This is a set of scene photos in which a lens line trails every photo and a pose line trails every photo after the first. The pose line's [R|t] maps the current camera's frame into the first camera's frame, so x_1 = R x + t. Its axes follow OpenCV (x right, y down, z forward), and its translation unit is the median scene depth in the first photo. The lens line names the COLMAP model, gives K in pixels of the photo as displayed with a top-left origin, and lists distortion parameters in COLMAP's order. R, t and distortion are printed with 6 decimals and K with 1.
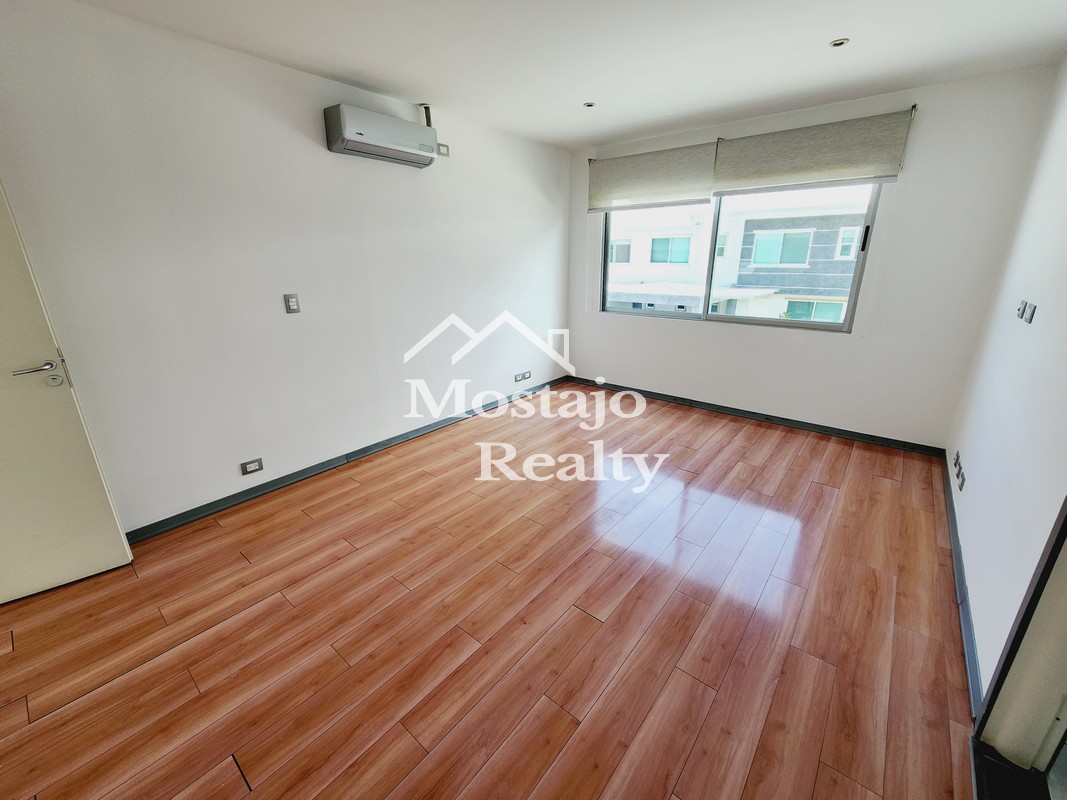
lens RADIAL K [[437.1, 0, 533.0], [0, 437.1, 399.0], [0, 0, 1]] dist [0.002361, 0.000194]
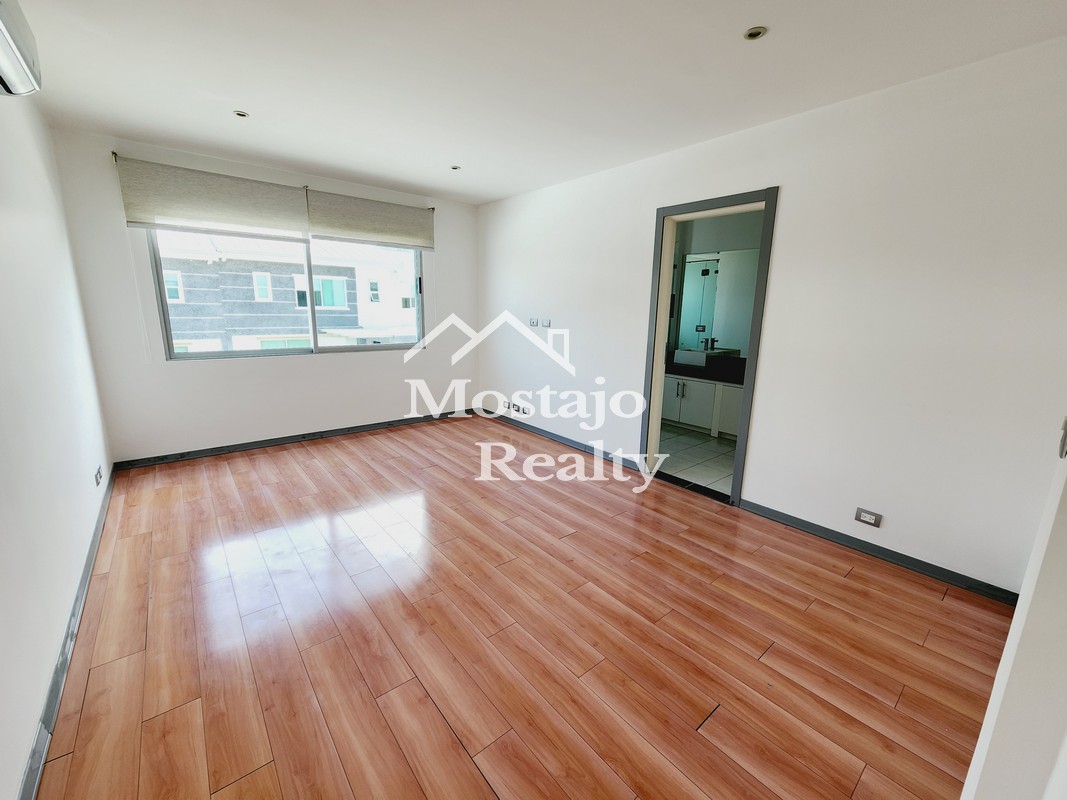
lens RADIAL K [[437.1, 0, 532.4], [0, 437.1, 400.6], [0, 0, 1]] dist [0.002361, 0.000194]
pose [[0.187827, -0.194816, 0.962688, -0.709940], [0.284848, 0.948814, 0.136432, -0.091237], [-0.939991, 0.248594, 0.233706, 0.403267]]
